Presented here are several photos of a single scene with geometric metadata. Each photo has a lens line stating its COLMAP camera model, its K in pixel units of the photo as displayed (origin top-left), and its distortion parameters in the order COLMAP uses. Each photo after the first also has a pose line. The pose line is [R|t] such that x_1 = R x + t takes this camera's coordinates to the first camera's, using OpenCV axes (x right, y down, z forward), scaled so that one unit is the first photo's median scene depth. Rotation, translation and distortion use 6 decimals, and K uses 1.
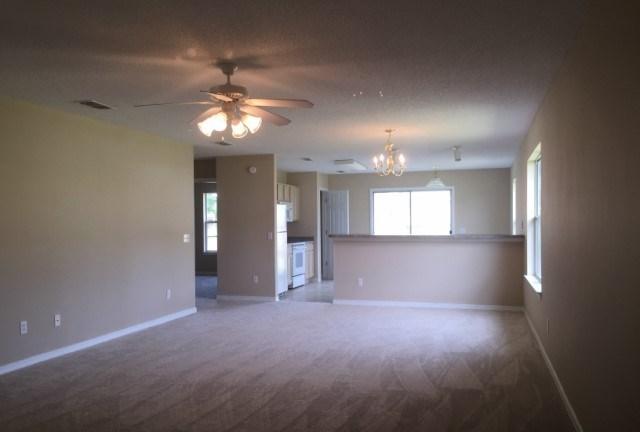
lens RADIAL K [[552.3, 0, 308.8], [0, 552.3, 219.0], [0, 0, 1]] dist [0.129842, 0.000503]
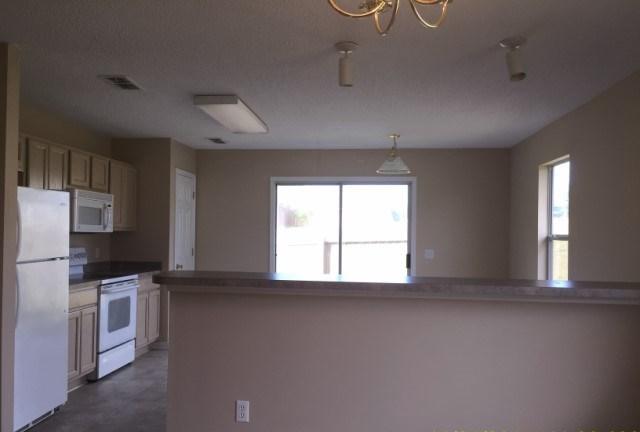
lens RADIAL K [[552.3, 0, 308.8], [0, 552.3, 219.0], [0, 0, 1]] dist [0.129842, 0.000503]
pose [[0.981529, 0.028990, 0.189107, 0.047777], [-0.025370, 0.999446, -0.021536, -0.001332], [-0.189626, 0.016340, 0.981720, 0.481395]]
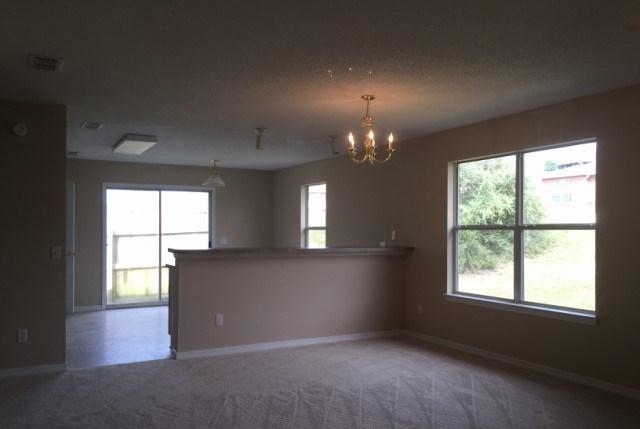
lens RADIAL K [[571.7, 0, 321.4], [0, 571.7, 225.1], [0, 0, 1]] dist [-0.004348, -0.003695]
pose [[0.689957, 0.020675, 0.723555, -0.239984], [-0.015472, 0.999785, -0.013815, 0.005175], [-0.723685, -0.001663, 0.690128, 0.329653]]
